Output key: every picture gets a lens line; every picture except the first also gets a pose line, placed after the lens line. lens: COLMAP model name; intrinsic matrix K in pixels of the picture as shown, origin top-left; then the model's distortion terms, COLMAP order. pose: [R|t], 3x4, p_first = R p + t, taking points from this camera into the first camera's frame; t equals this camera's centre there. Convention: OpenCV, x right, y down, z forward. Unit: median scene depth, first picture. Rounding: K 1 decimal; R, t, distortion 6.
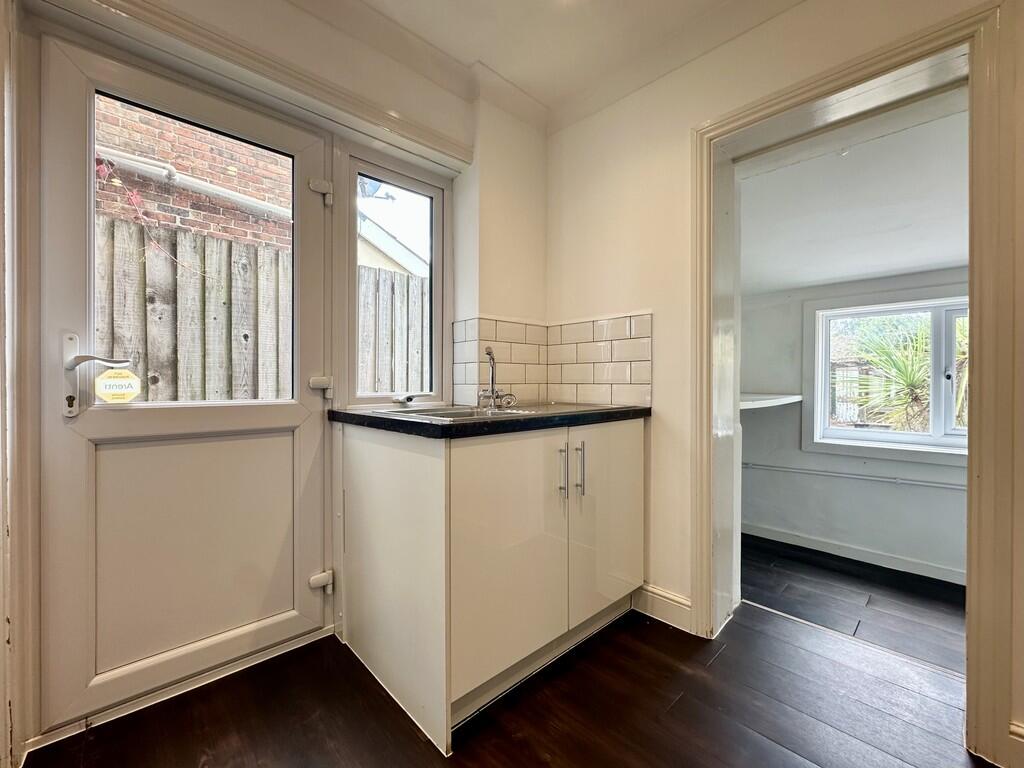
lens RADIAL K [[417.3, 0, 513.0], [0, 417.3, 388.7], [0, 0, 1]] dist [0.002792, 0.000231]
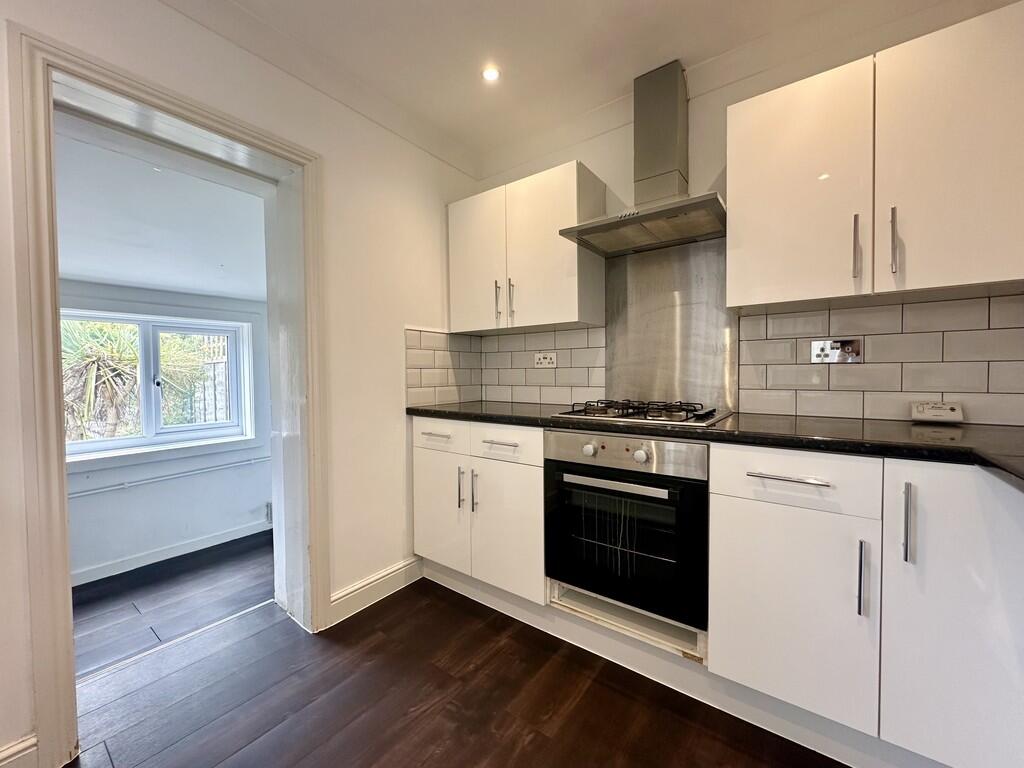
lens RADIAL K [[410.5, 0, 512.1], [0, 410.5, 379.9], [0, 0, 1]] dist [-0.000374, 0.000062]
pose [[-0.177021, -0.007877, 0.984175, -0.253759], [0.047020, 0.998758, 0.016451, -0.011087], [-0.983083, 0.049188, -0.176431, 0.236556]]
